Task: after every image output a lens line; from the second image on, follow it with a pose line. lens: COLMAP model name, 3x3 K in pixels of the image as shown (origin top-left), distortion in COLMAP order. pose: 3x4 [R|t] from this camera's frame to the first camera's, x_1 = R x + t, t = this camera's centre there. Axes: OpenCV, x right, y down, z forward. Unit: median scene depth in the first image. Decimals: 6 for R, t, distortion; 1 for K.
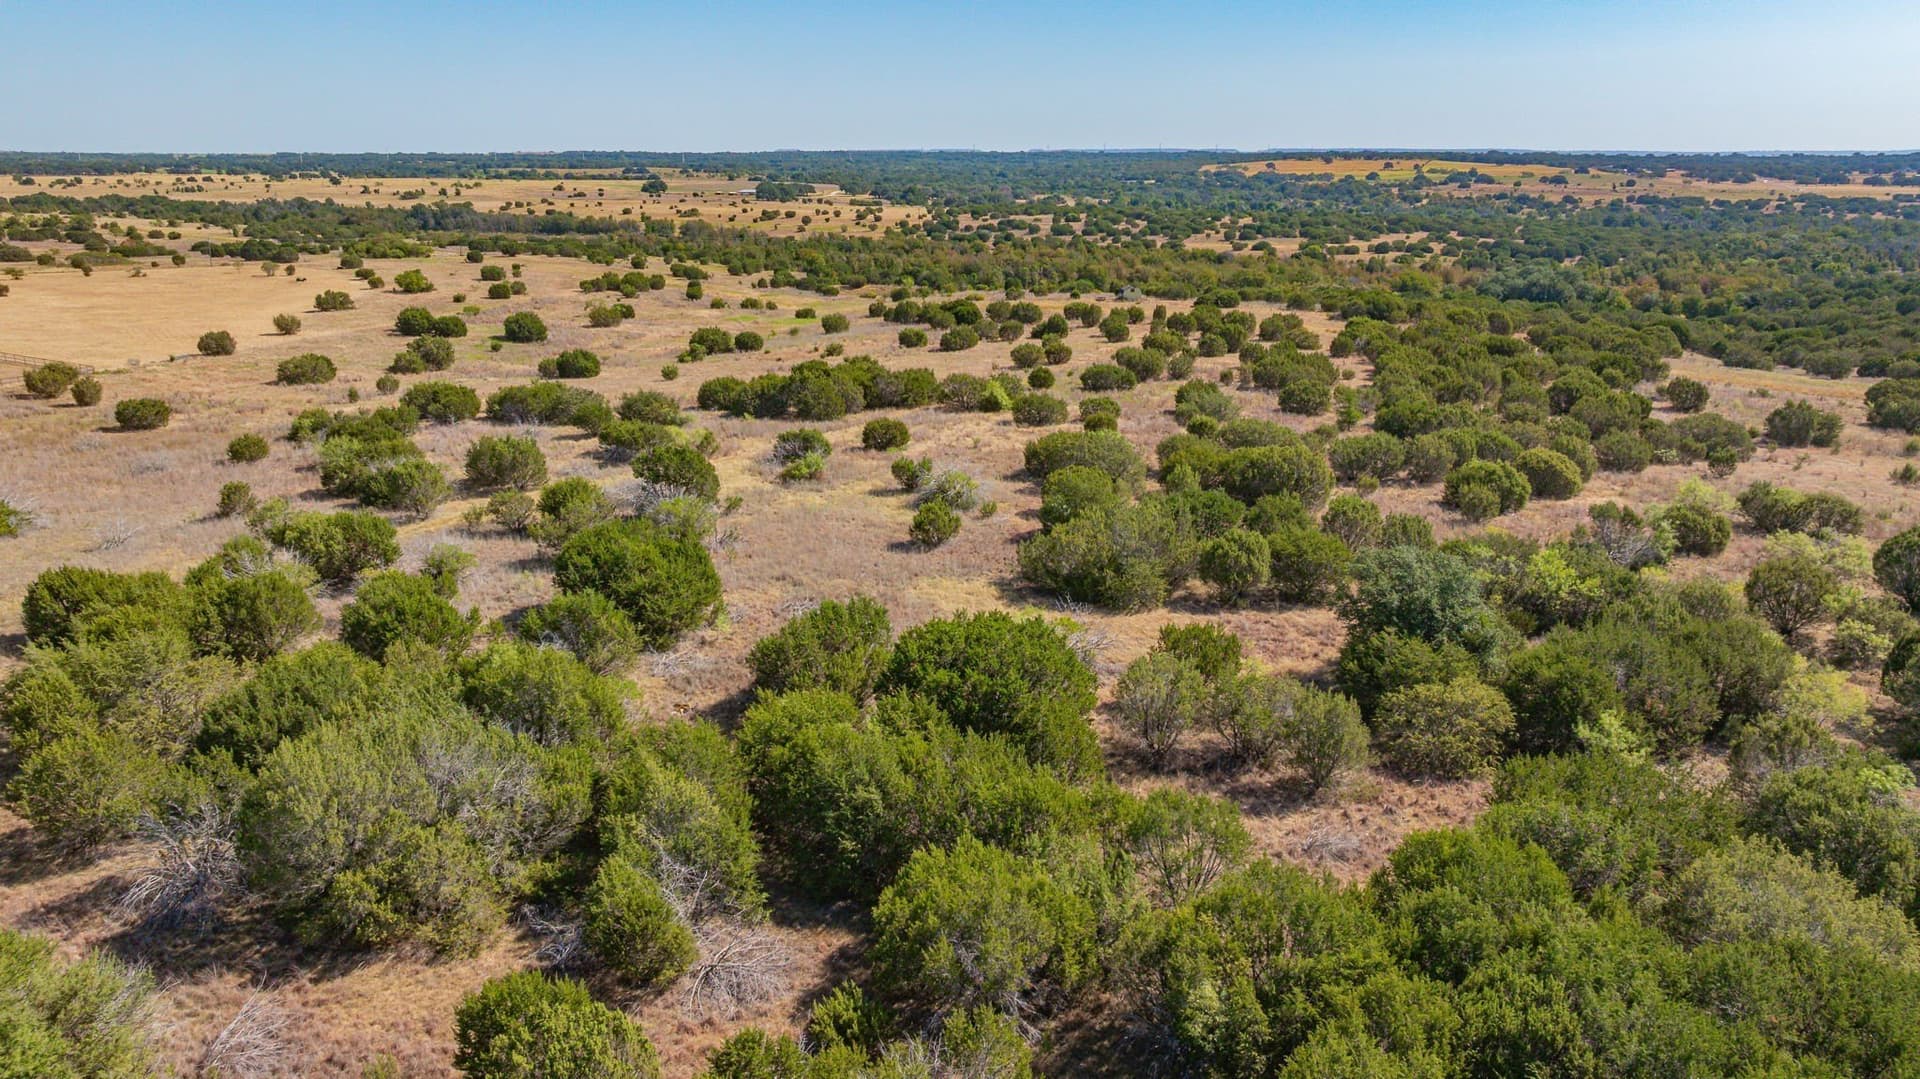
lens RADIAL K [[1355.0, 0, 963.4], [0, 1355.0, 536.8], [0, 0, 1]] dist [-0.038063, 0.038203]
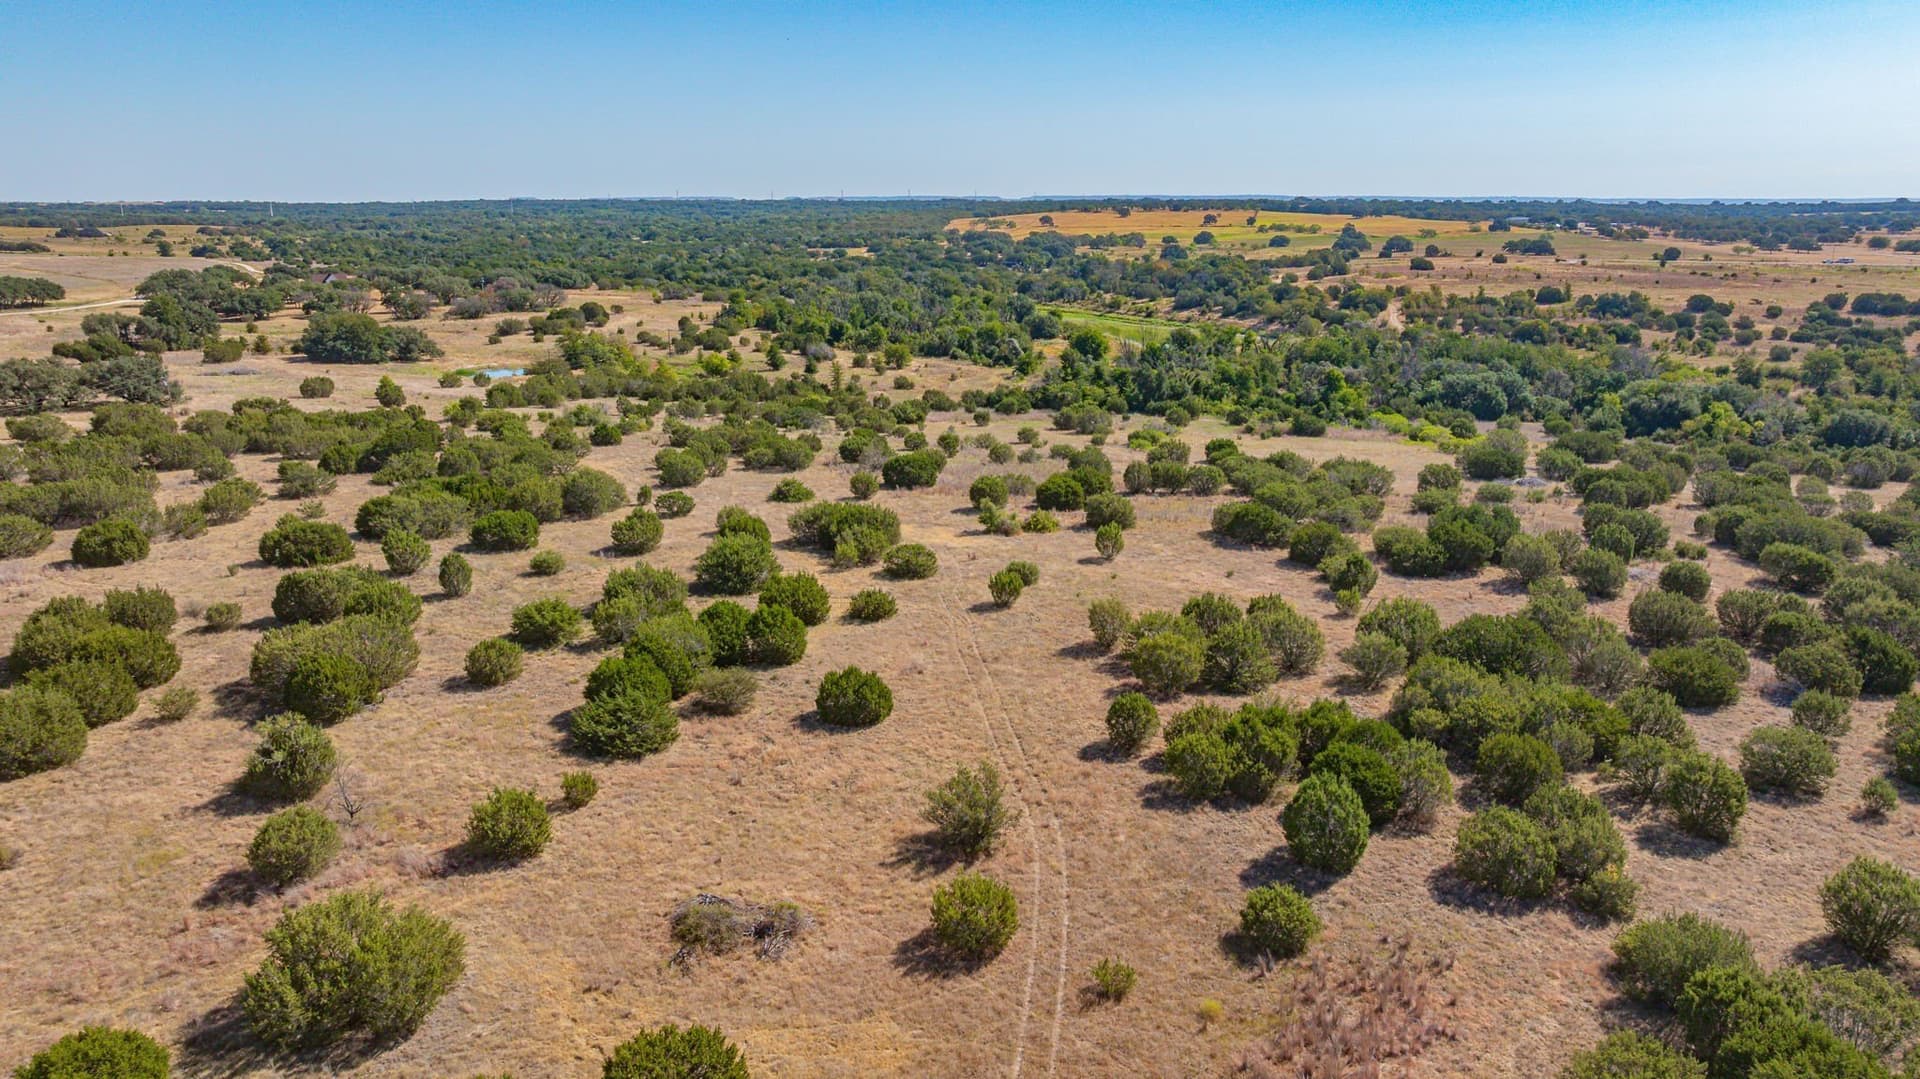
lens RADIAL K [[1355.0, 0, 962.5], [0, 1355.0, 540.8], [0, 0, 1]] dist [-0.038063, 0.038203]
pose [[0.986334, -0.040413, 0.159725, 0.078750], [0.045254, 0.998616, -0.026787, -0.109795], [-0.158421, 0.033649, 0.986798, 0.382114]]
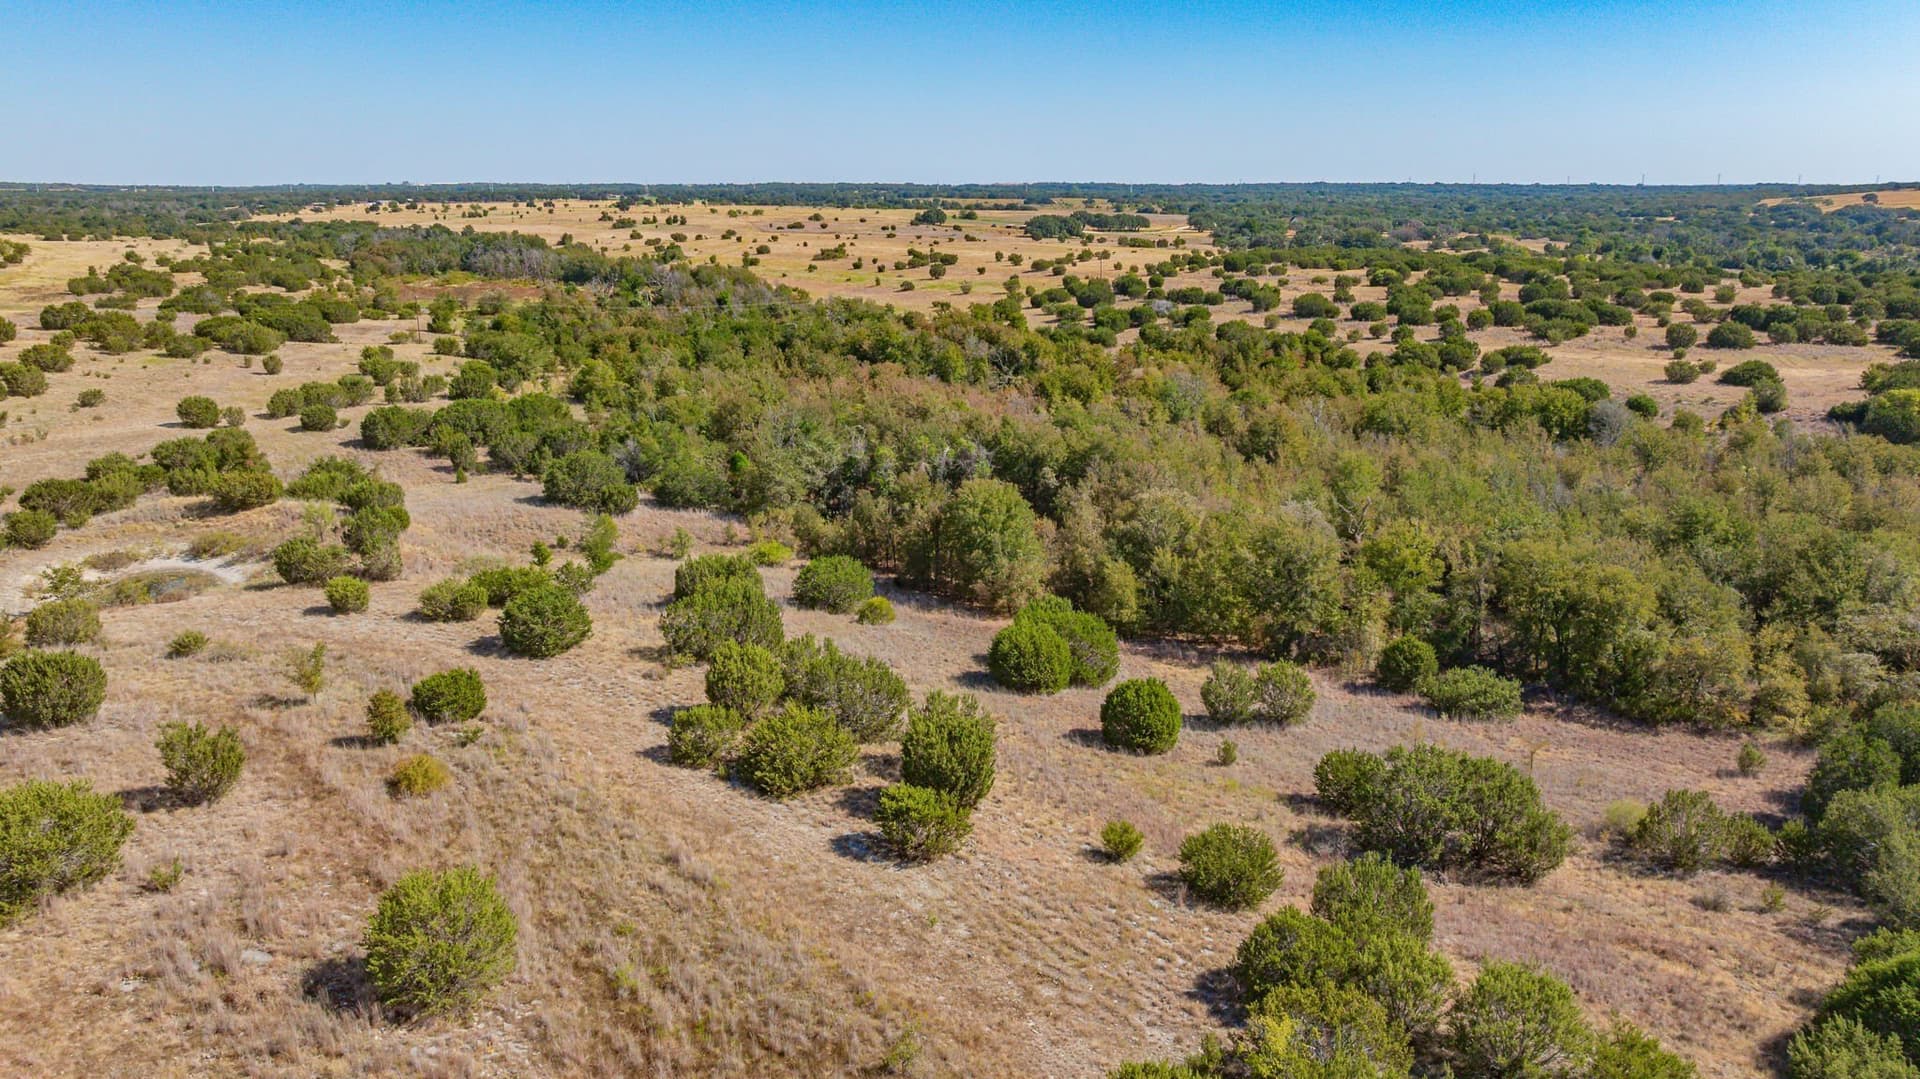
lens RADIAL K [[1355.0, 0, 954.4], [0, 1355.0, 538.7], [0, 0, 1]] dist [-0.038063, 0.038203]
pose [[0.930227, 0.091963, -0.355275, 0.053909], [-0.100292, 0.994945, -0.005057, -0.051647], [0.353014, 0.040336, 0.934748, 0.203213]]
